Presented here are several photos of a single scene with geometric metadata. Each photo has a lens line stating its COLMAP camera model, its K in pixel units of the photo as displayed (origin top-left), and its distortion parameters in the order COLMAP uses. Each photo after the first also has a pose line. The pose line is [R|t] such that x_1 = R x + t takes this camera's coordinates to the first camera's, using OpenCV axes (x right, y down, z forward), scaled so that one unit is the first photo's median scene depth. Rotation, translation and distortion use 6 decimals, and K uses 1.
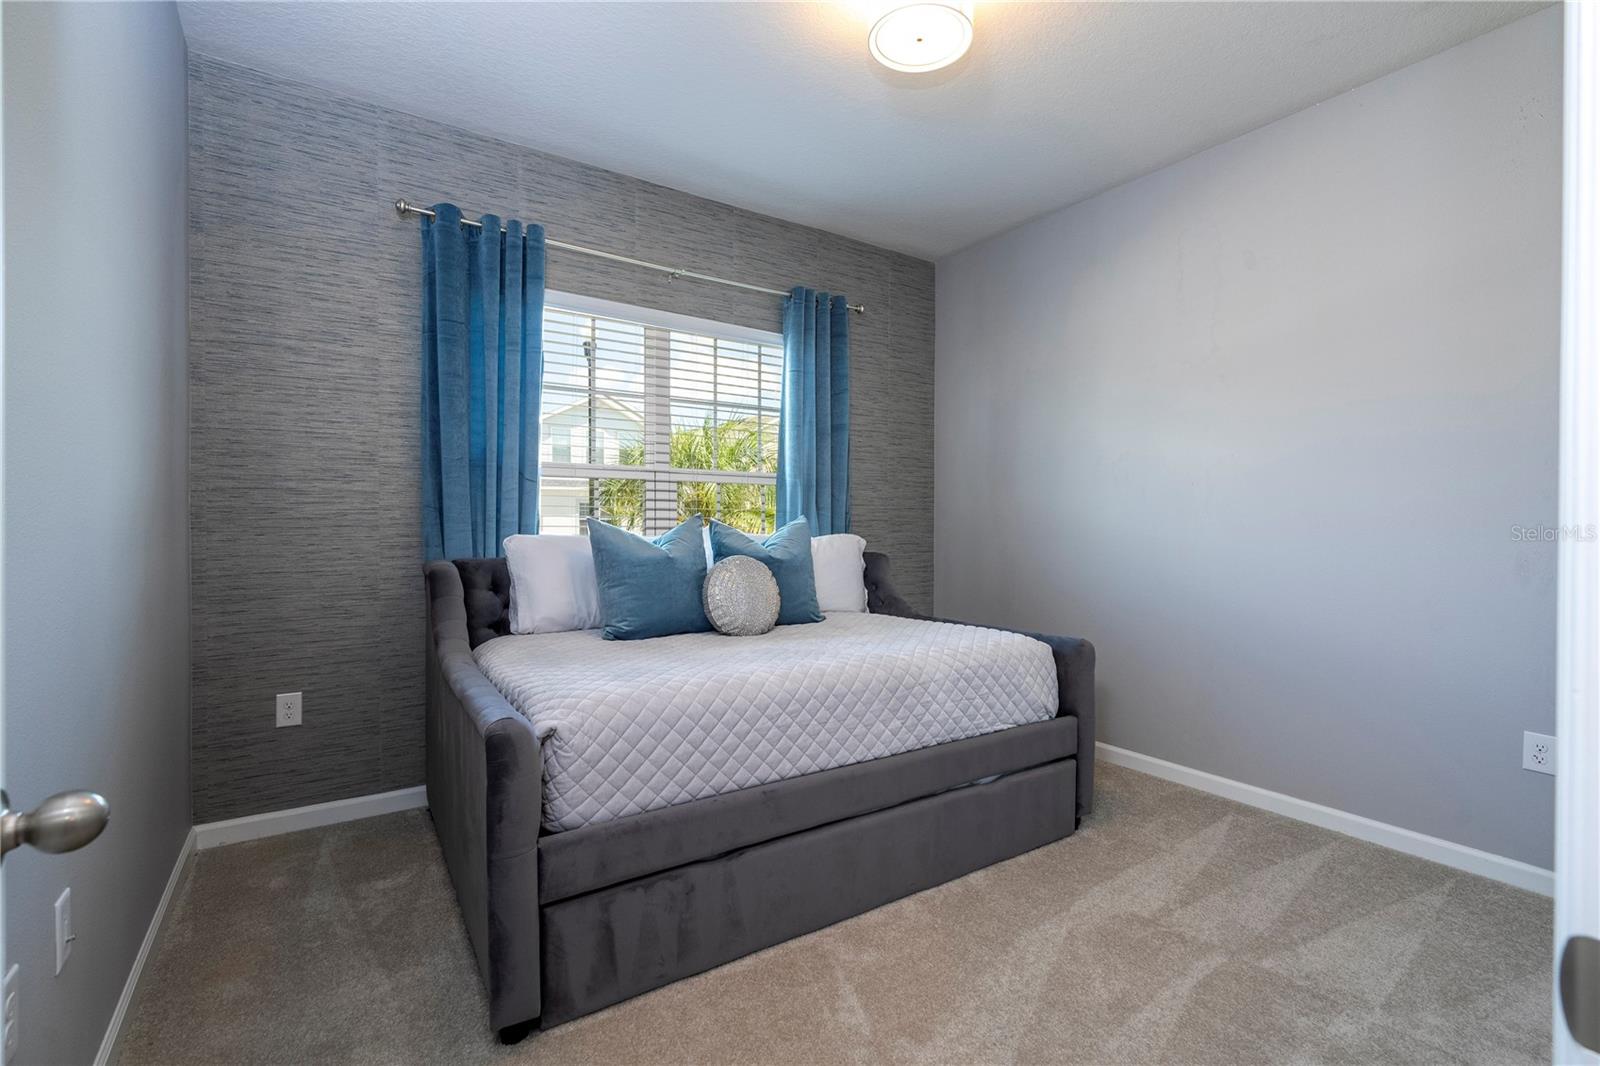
lens RADIAL K [[717.9, 0, 800.0], [0, 717.9, 533.0], [0, 0, 1]] dist [0.000525, 0.000091]
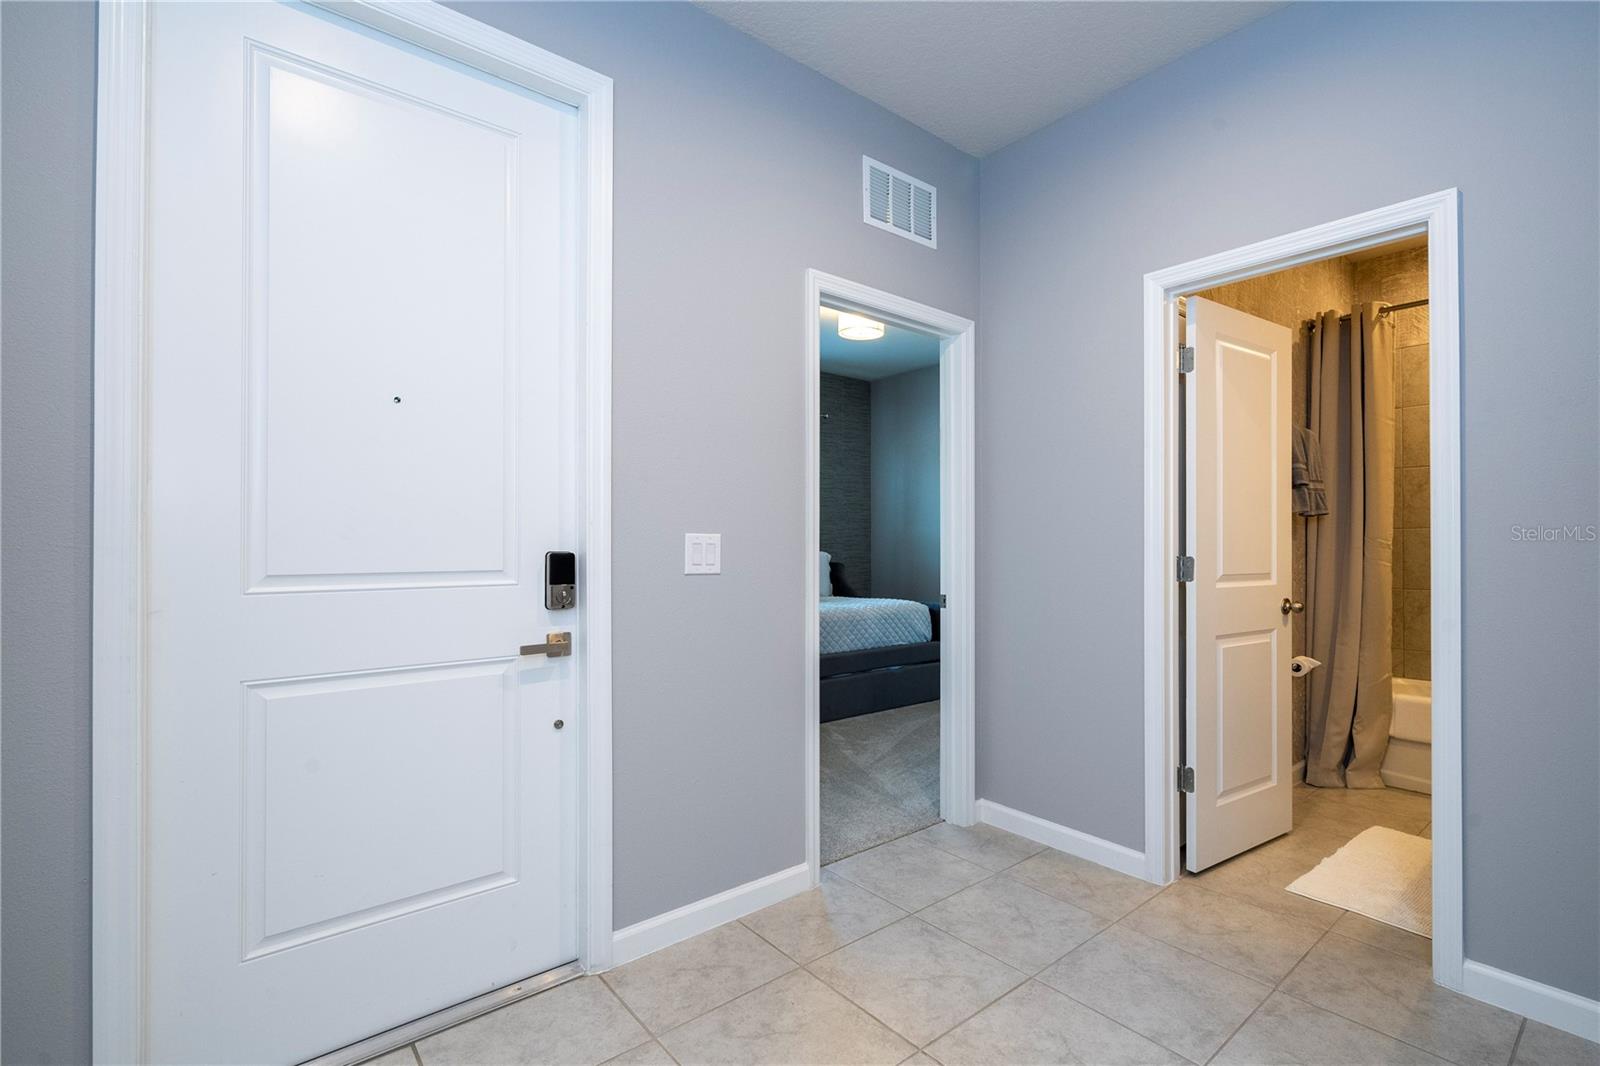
lens RADIAL K [[728.6, 0, 819.1], [0, 728.6, 541.3], [0, 0, 1]] dist [0.000343, 0.000105]
pose [[0.994419, -0.006826, 0.105283, -0.126771], [0.008560, 0.999835, -0.016026, 0.005256], [-0.105156, 0.016838, 0.994313, -0.765138]]
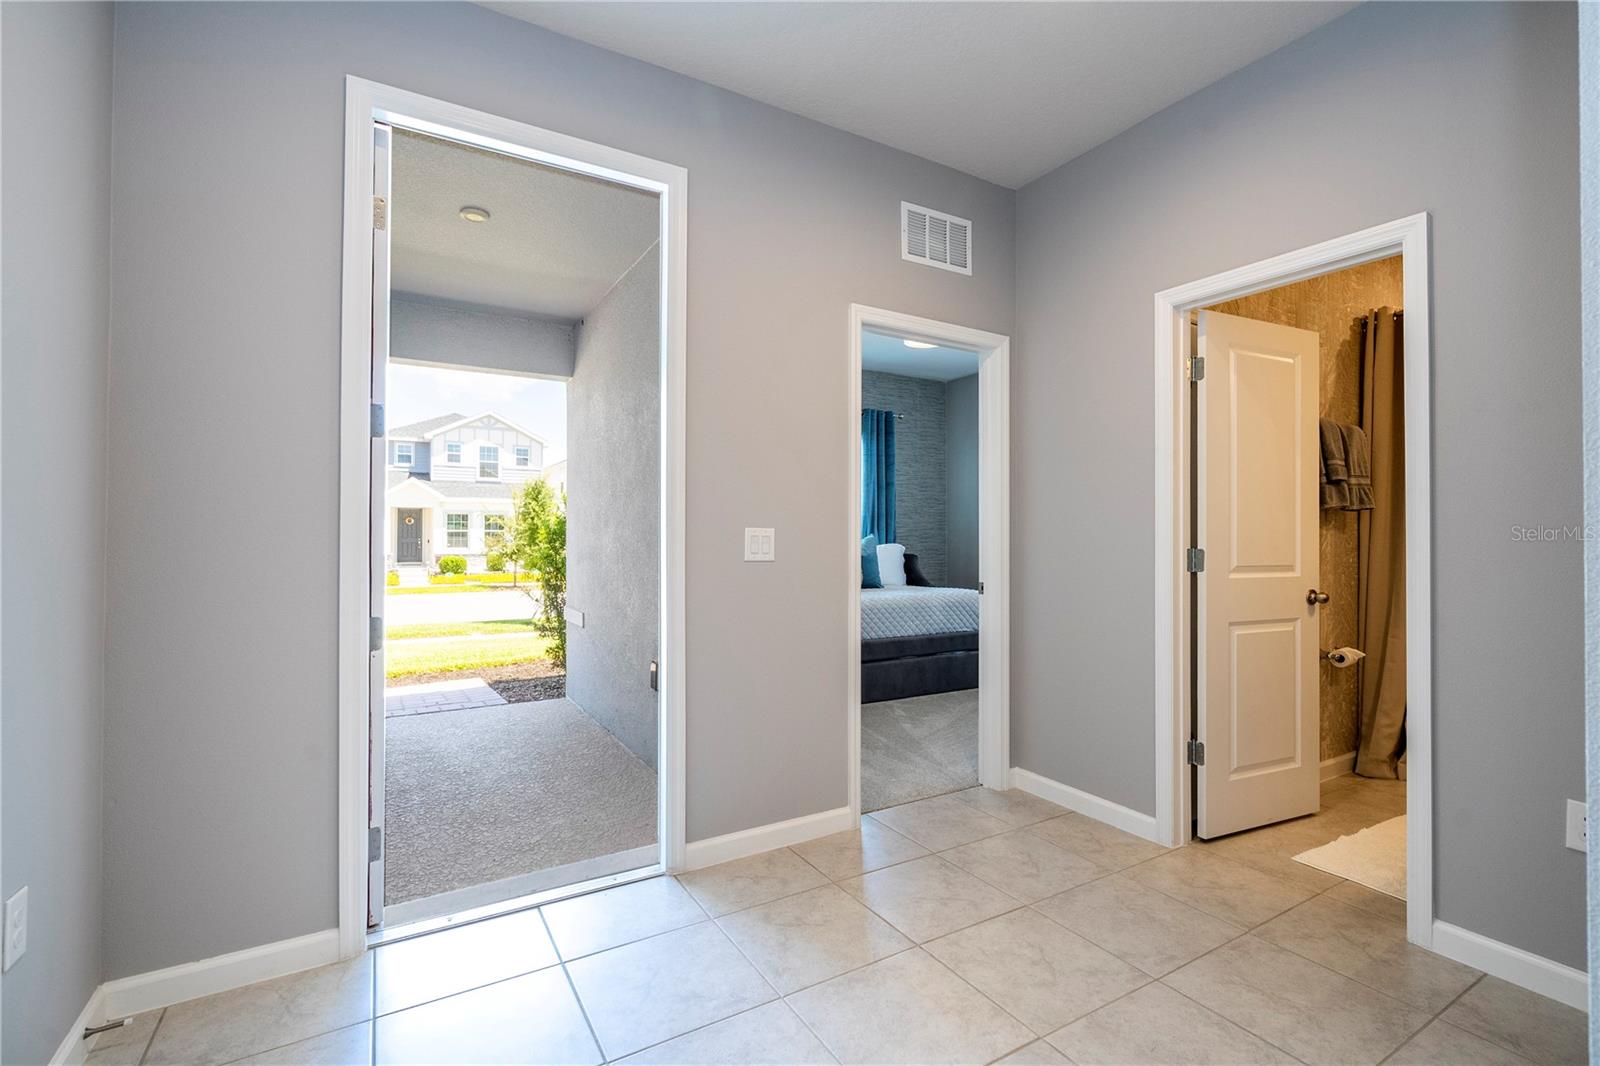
lens RADIAL K [[717.9, 0, 800.0], [0, 717.9, 533.0], [0, 0, 1]] dist [0.000525, 0.000091]
pose [[0.998267, -0.005162, -0.058623, -0.071938], [0.004104, 0.999827, -0.018142, 0.006943], [0.058707, 0.017870, 0.998115, -0.887172]]
